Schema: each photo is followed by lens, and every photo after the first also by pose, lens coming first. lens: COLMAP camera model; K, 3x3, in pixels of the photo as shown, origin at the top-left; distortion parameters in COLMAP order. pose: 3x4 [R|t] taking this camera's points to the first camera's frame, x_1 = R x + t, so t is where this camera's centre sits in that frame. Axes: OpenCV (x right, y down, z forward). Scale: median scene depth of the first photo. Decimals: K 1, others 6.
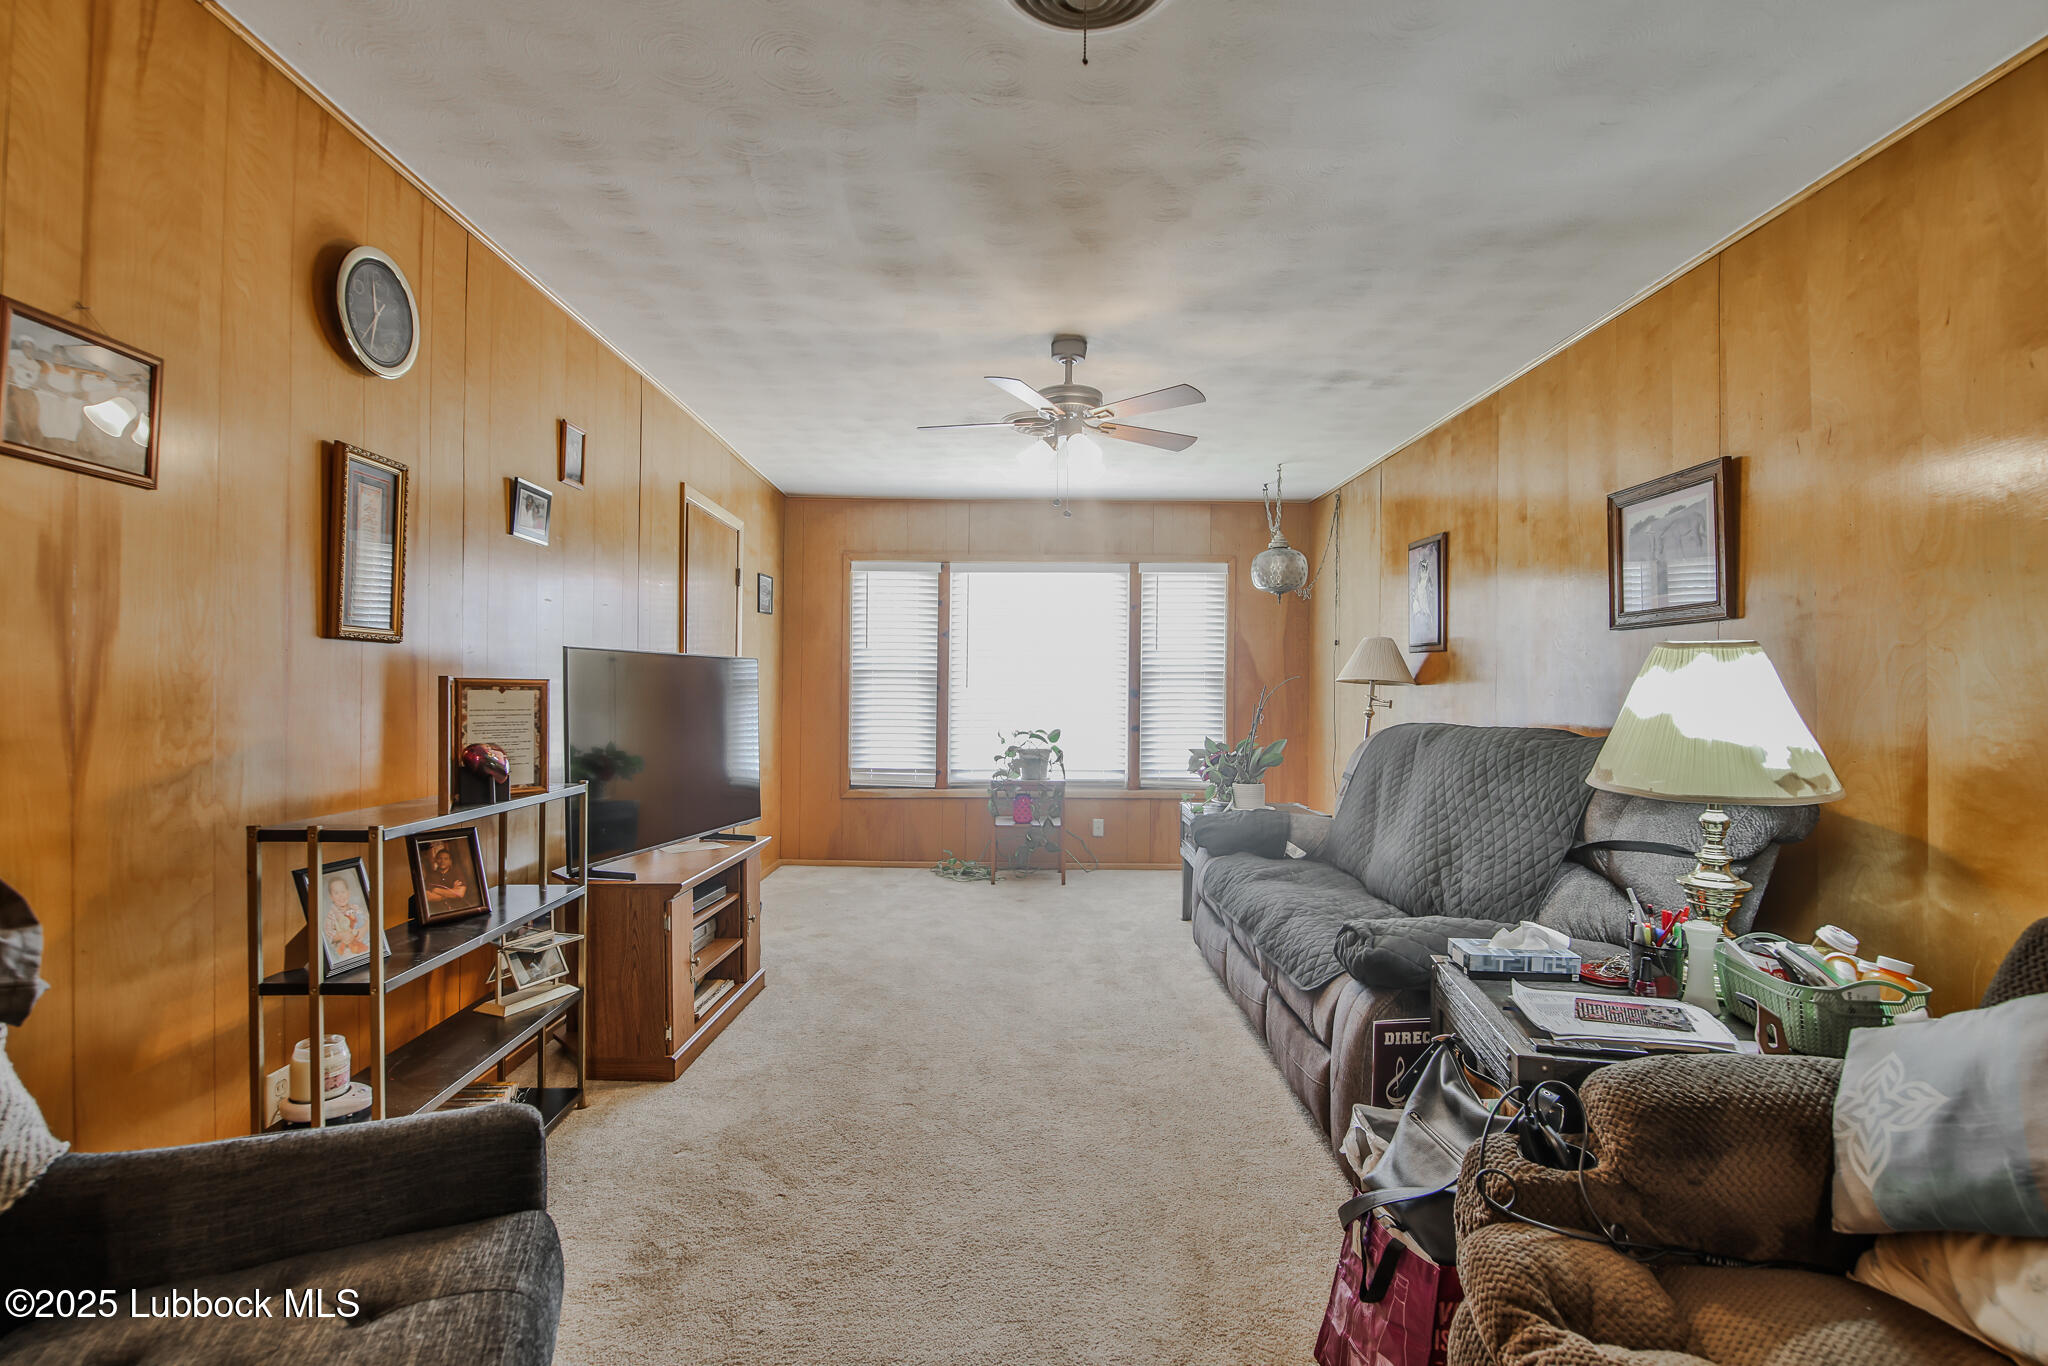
lens RADIAL K [[947.3, 0, 1021.9], [0, 947.3, 689.6], [0, 0, 1]] dist [-0.003155, -0.008387]
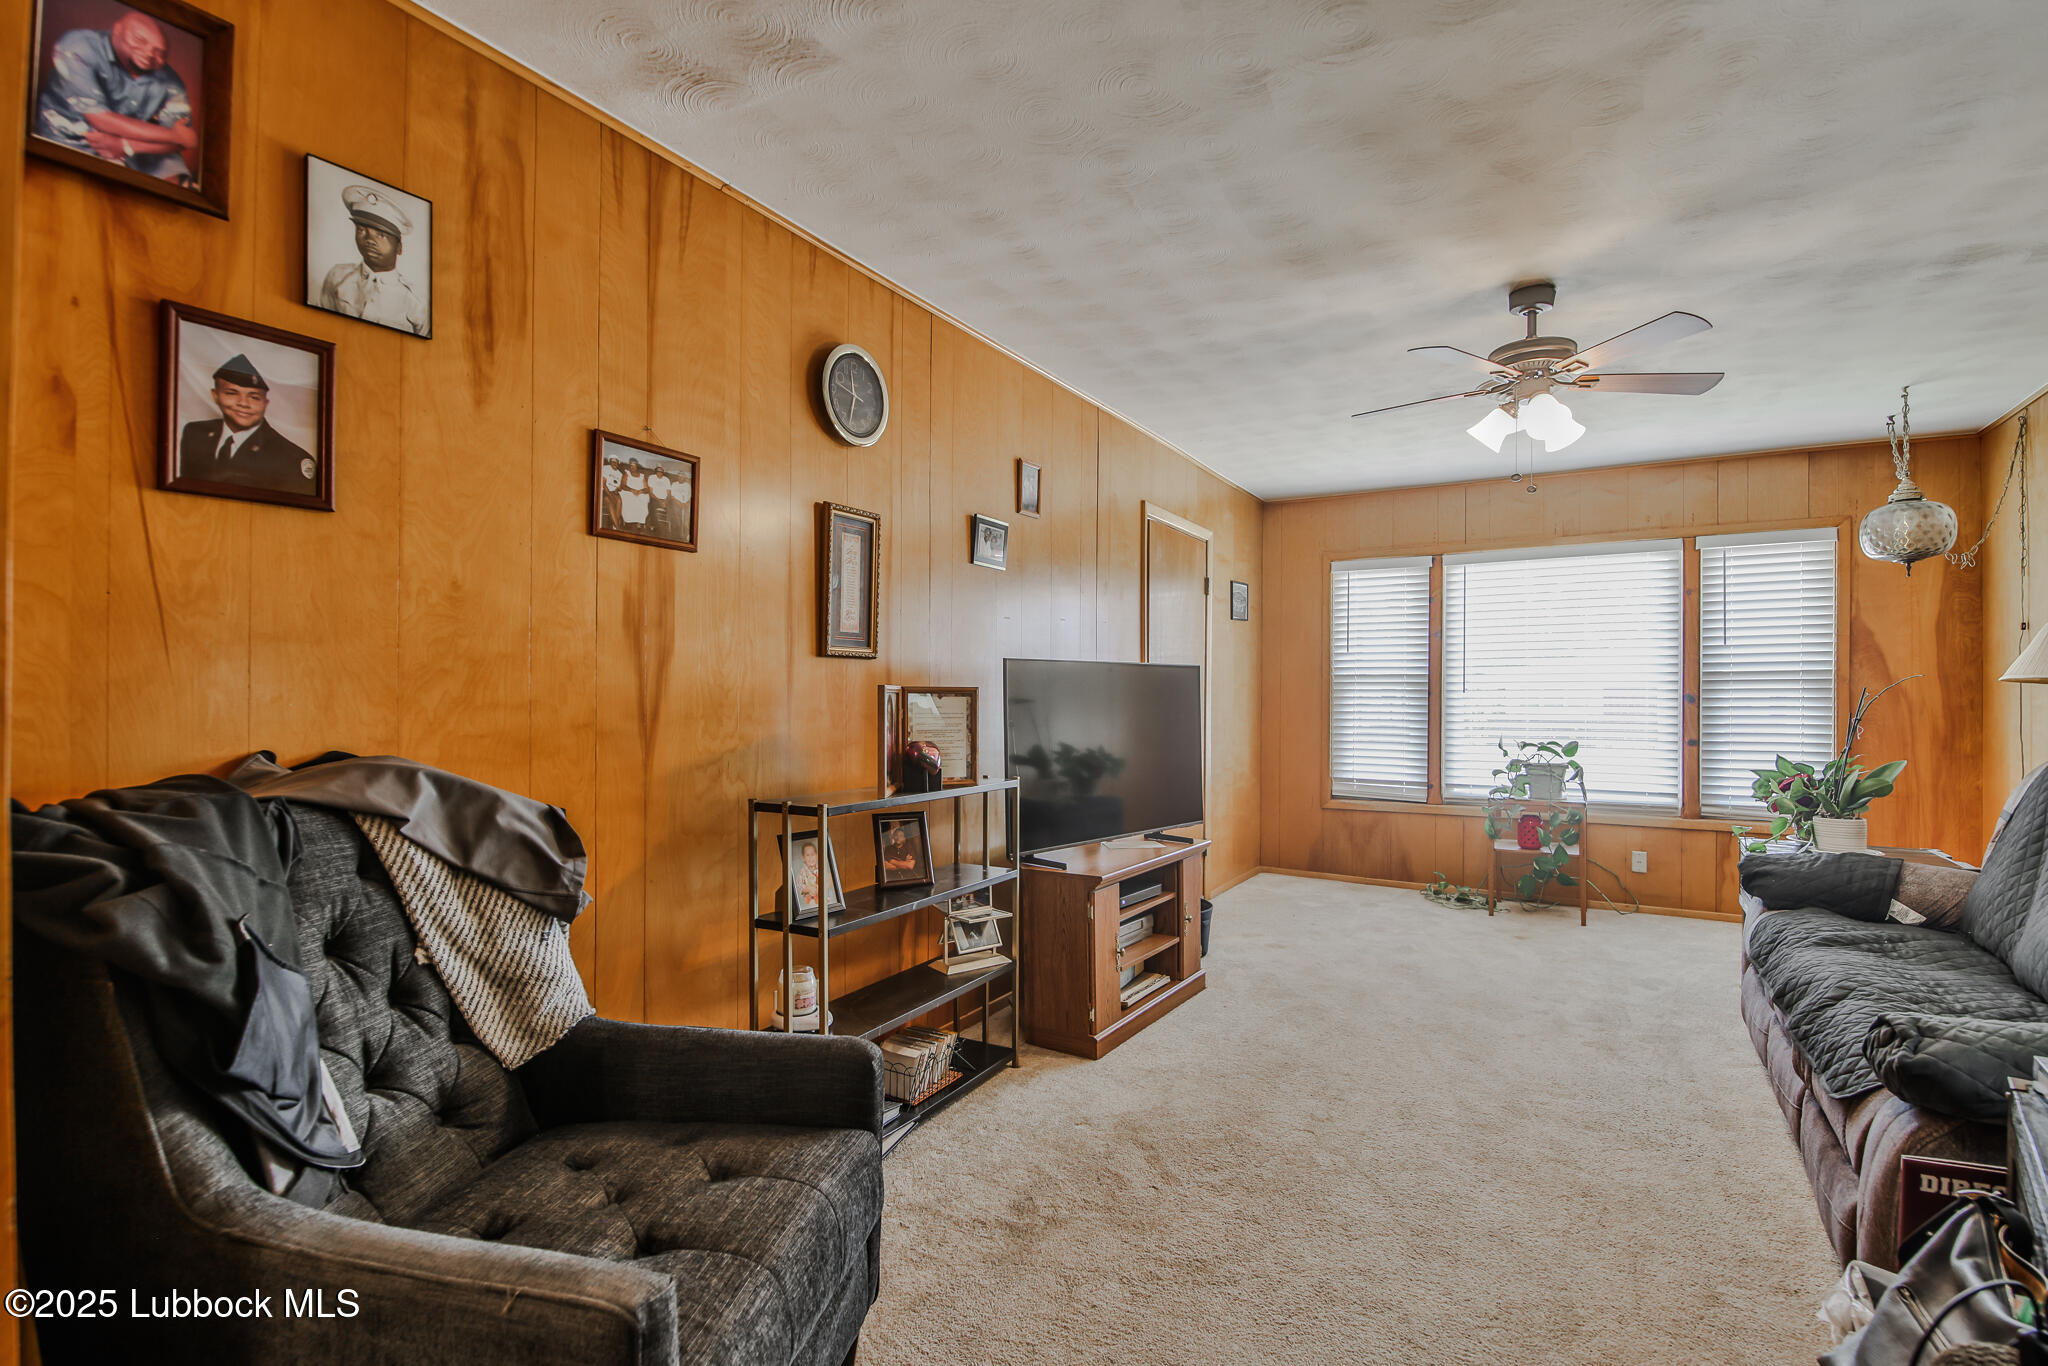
lens RADIAL K [[952.8, 0, 1025.2], [0, 952.8, 689.9], [0, 0, 1]] dist [0.000755, -0.011172]
pose [[0.853043, -0.006835, -0.521796, 0.154269], [0.003451, 0.999966, -0.007457, 0.001342], [0.521829, 0.004560, 0.853038, 0.038234]]
